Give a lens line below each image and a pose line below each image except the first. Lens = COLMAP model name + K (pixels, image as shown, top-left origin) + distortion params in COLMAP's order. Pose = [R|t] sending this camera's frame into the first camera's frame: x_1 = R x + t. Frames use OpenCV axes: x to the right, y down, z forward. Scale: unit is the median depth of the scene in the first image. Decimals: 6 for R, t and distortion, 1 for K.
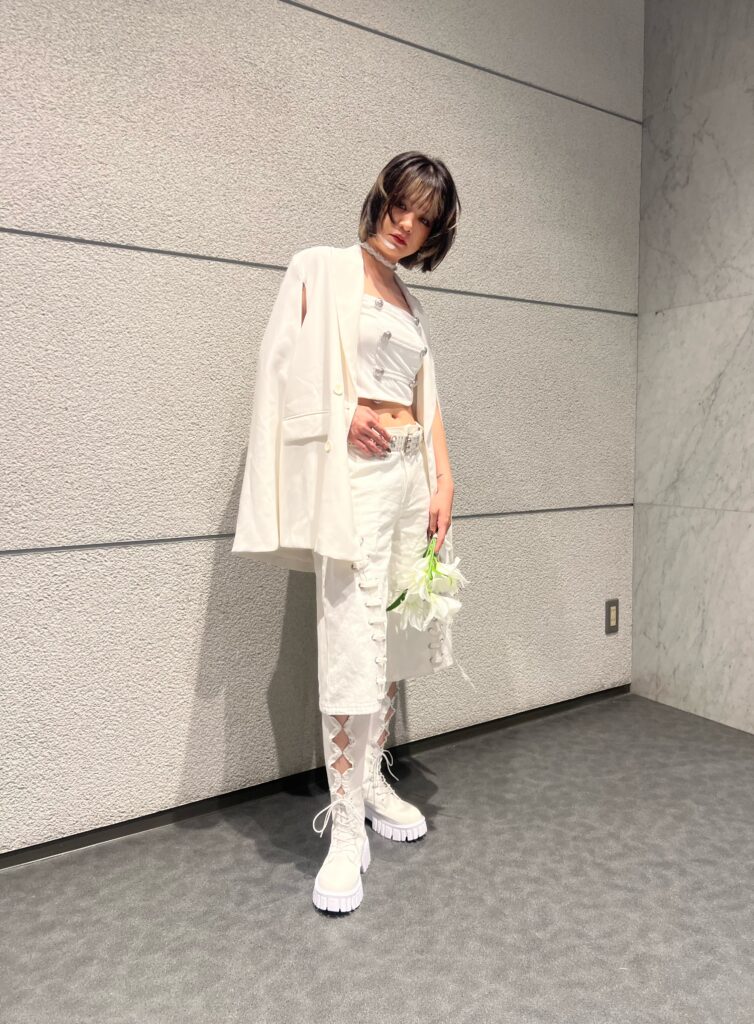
lens RADIAL K [[768.0, 0, 377.5], [0, 768.0, 514.7], [0, 0, 1]] dist [-0.007765, -0.008014]
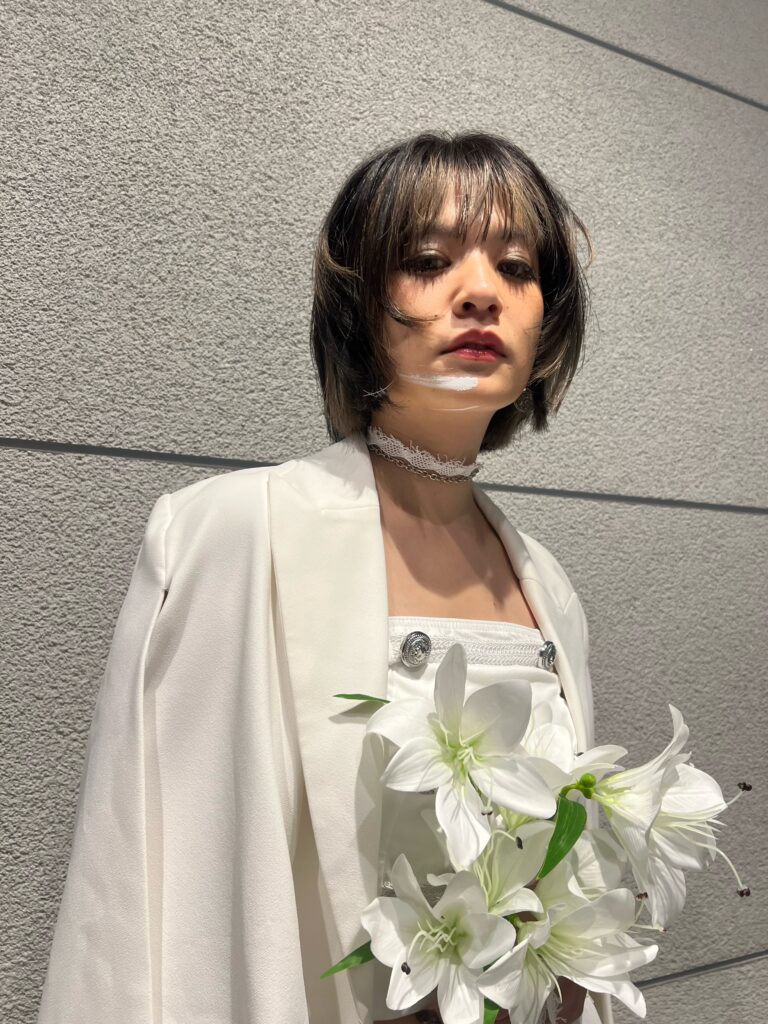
lens RADIAL K [[768.0, 0, 382.0], [0, 768.0, 510.5], [0, 0, 1]] dist [-0.007765, -0.008014]
pose [[0.985662, 0.031304, -0.165803, 0.017065], [-0.058477, 0.985115, -0.161642, -0.228695], [0.158275, 0.169020, 0.972821, 0.584664]]
